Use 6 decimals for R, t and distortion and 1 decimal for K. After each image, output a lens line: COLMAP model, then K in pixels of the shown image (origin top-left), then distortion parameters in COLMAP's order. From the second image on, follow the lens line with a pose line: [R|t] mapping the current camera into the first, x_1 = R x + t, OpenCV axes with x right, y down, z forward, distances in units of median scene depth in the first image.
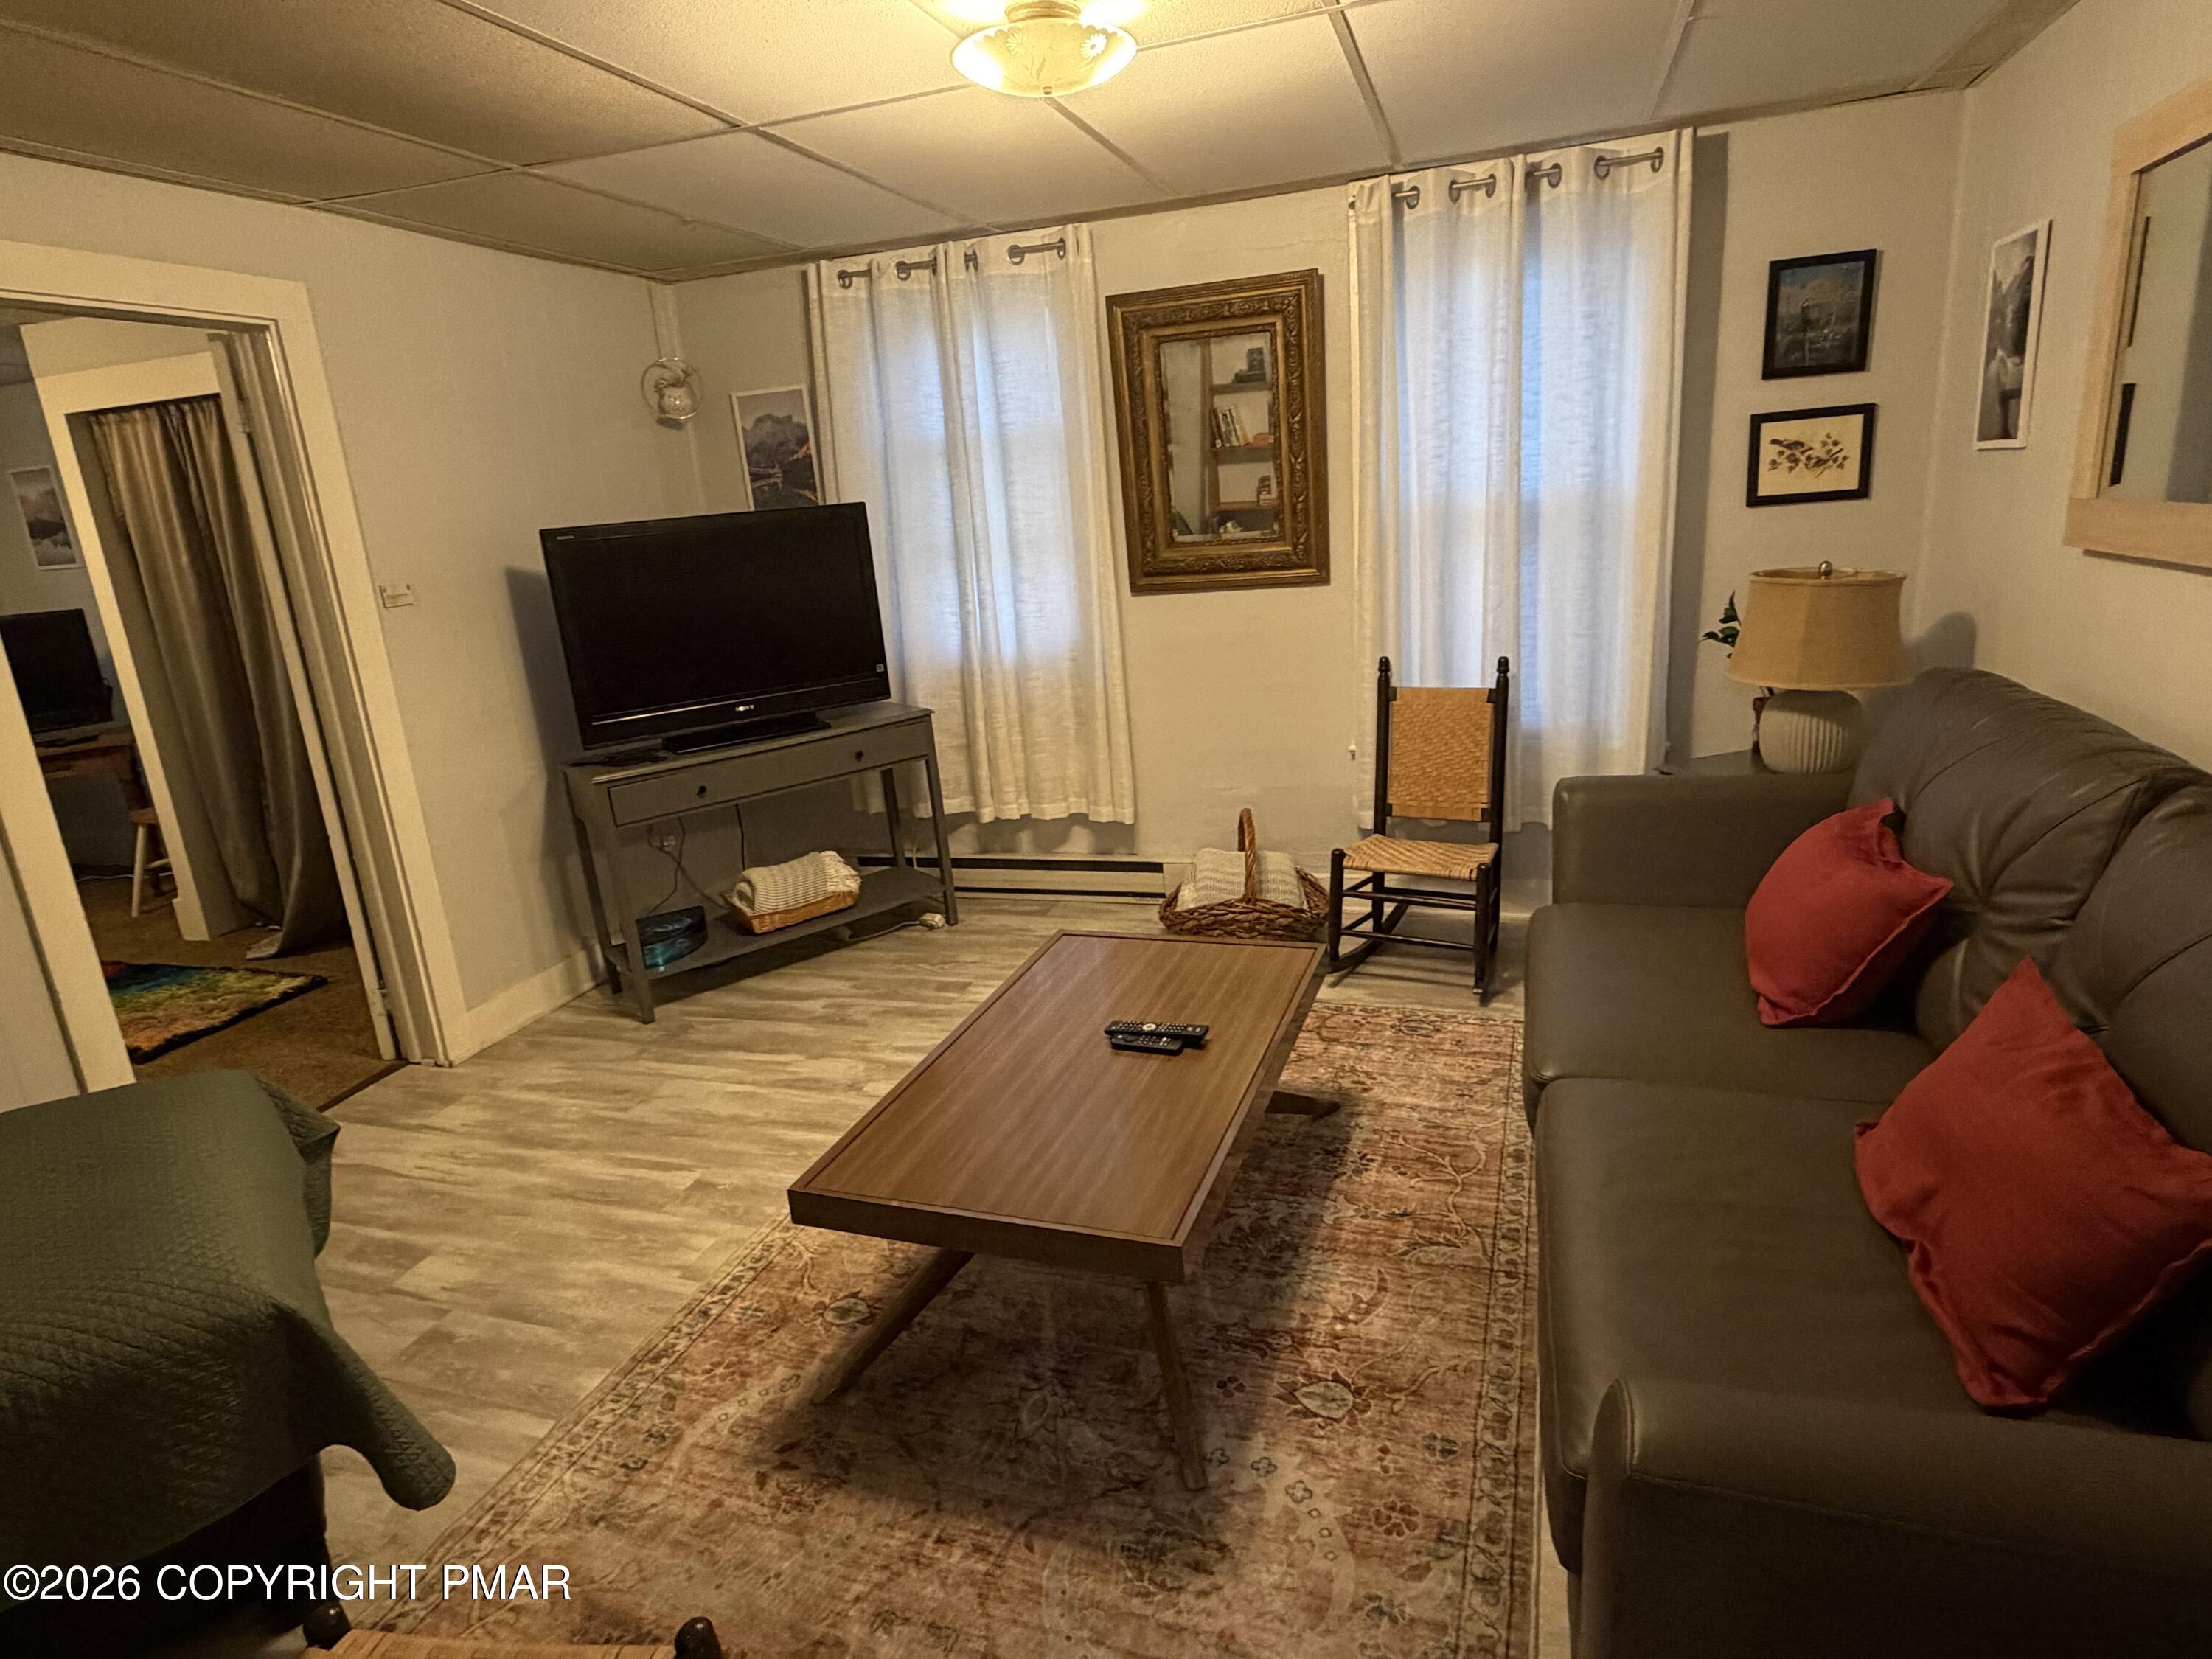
lens RADIAL K [[1228.8, 0, 1096.3], [0, 1228.8, 835.8], [0, 0, 1]] dist [-0.003211, 0.002280]
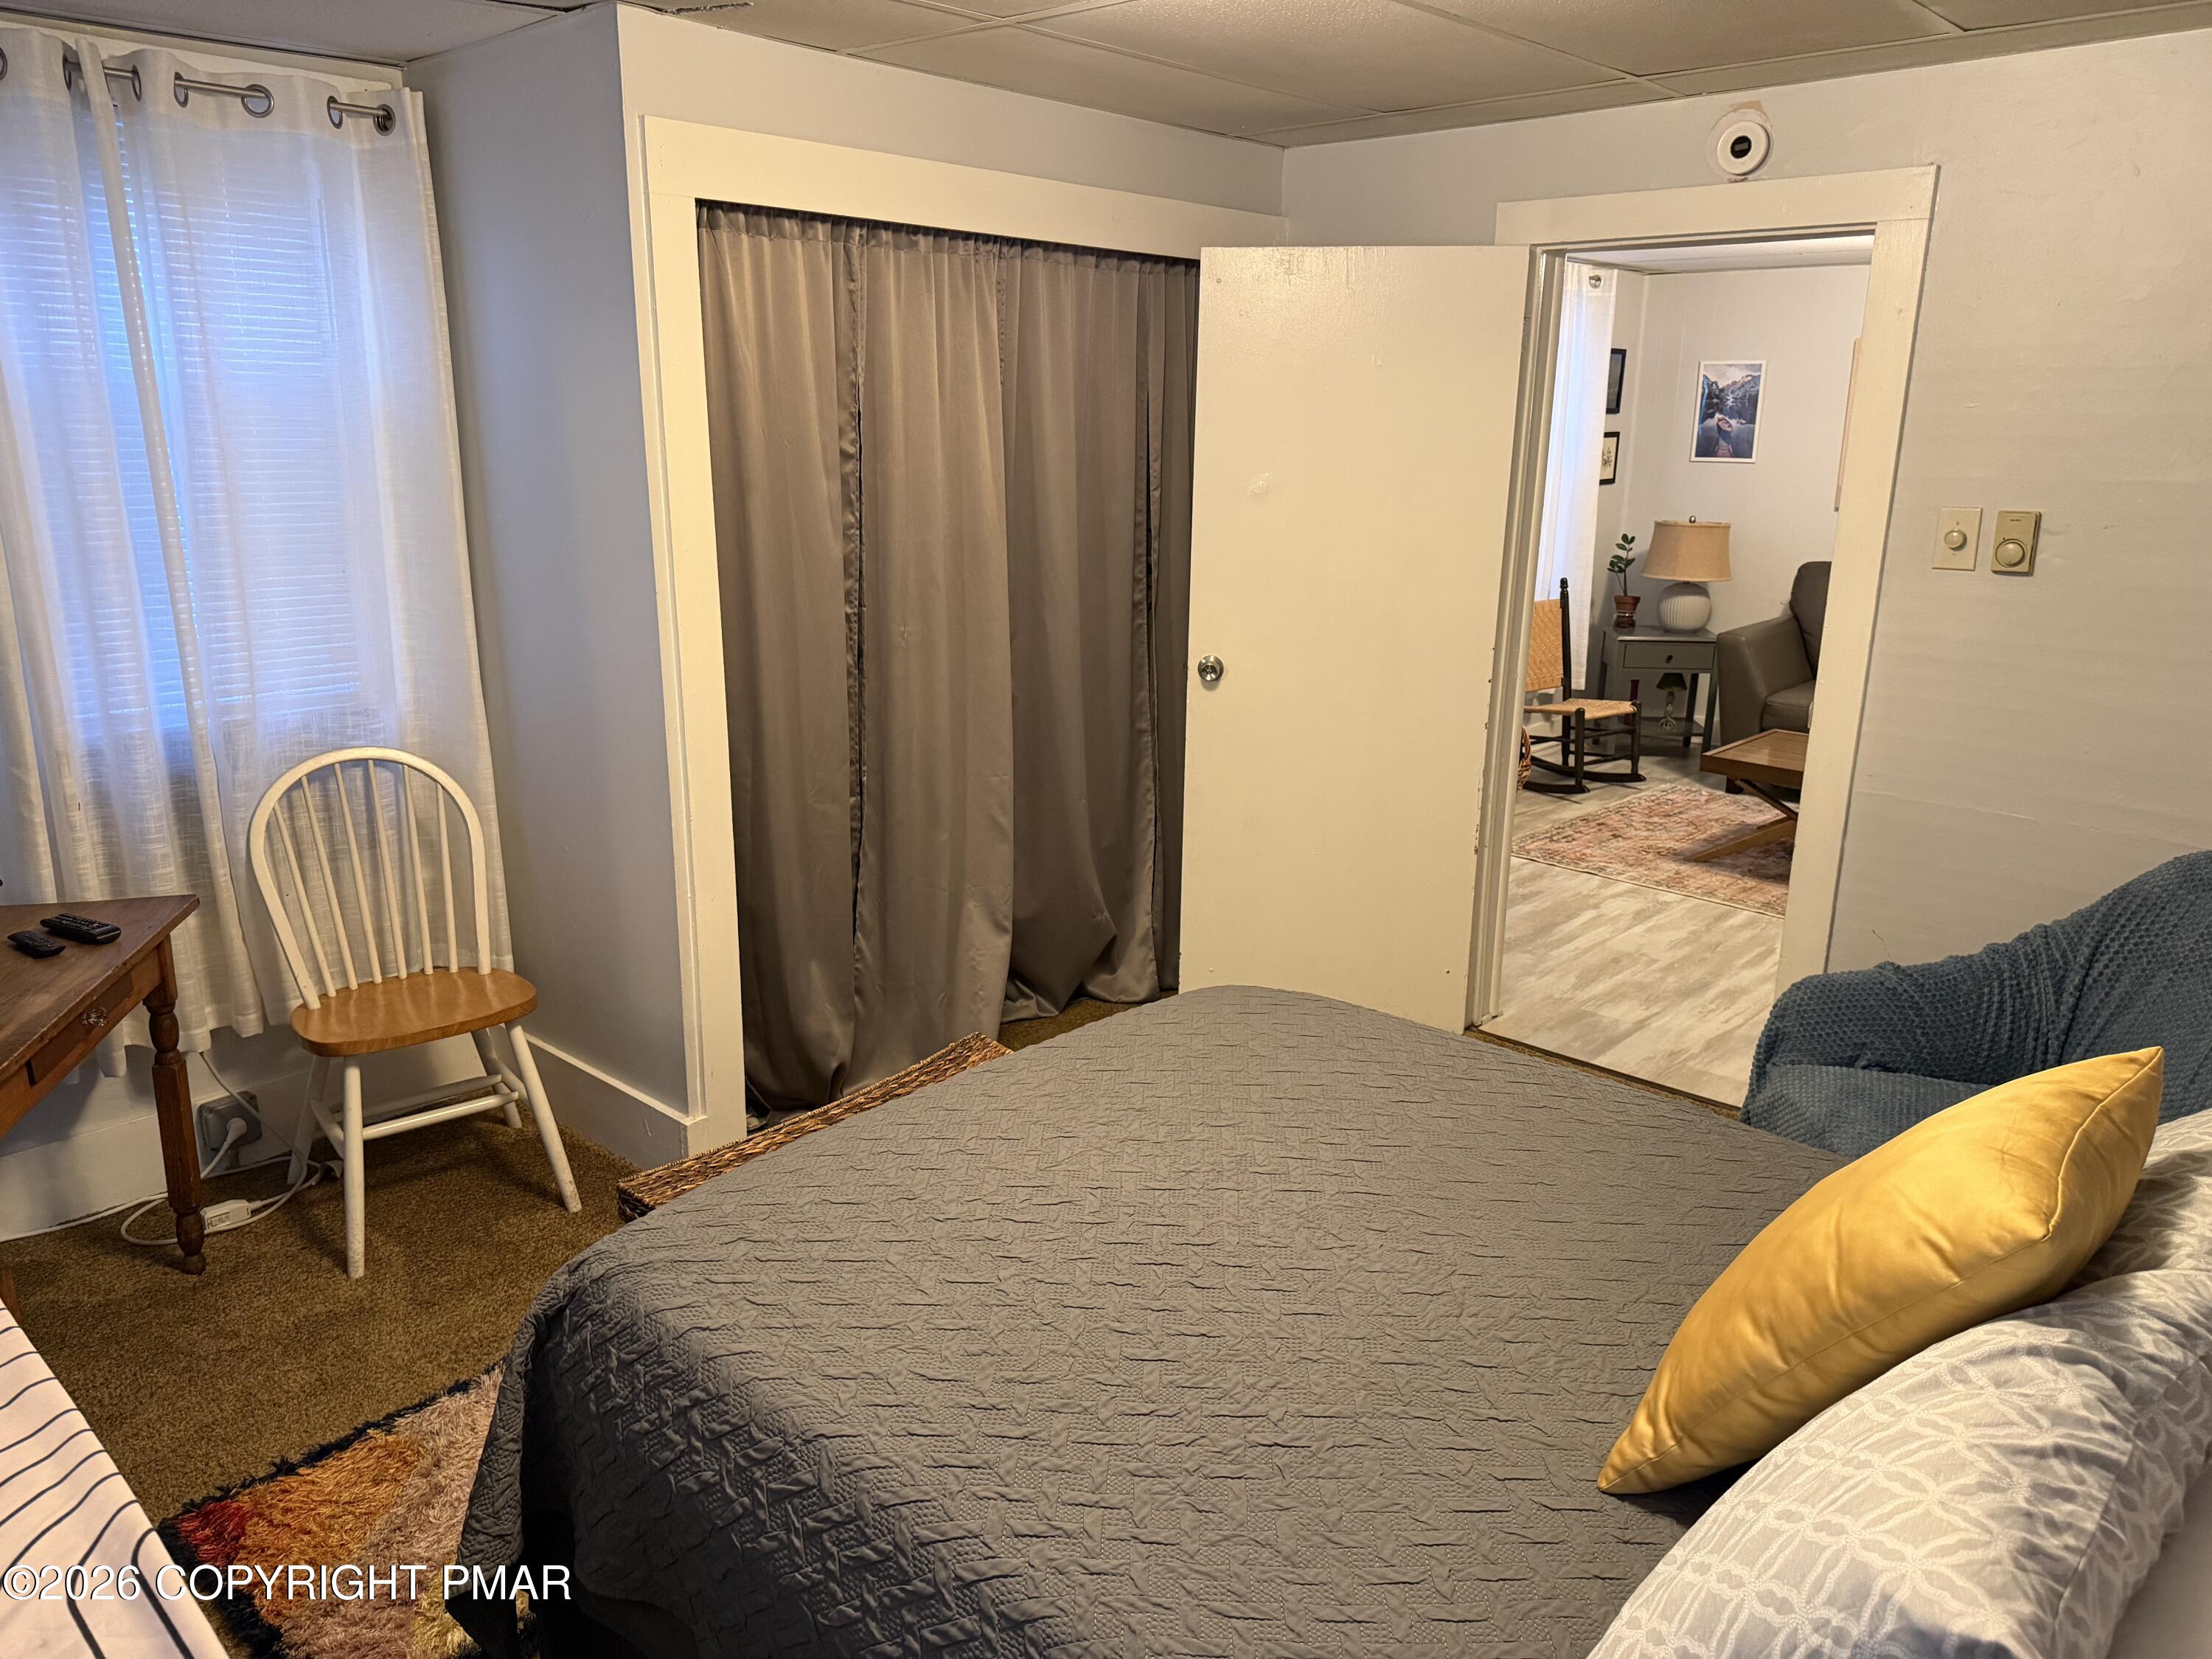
lens RADIAL K [[1534.1, 0, 1093.9], [0, 1534.1, 831.7], [0, 0, 1]] dist [-0.005618, -0.006363]
pose [[0.417366, -0.164543, 0.893718, -1.804574], [0.209087, 0.974473, 0.081767, -0.122718], [-0.884357, 0.152738, 0.441116, 0.769563]]
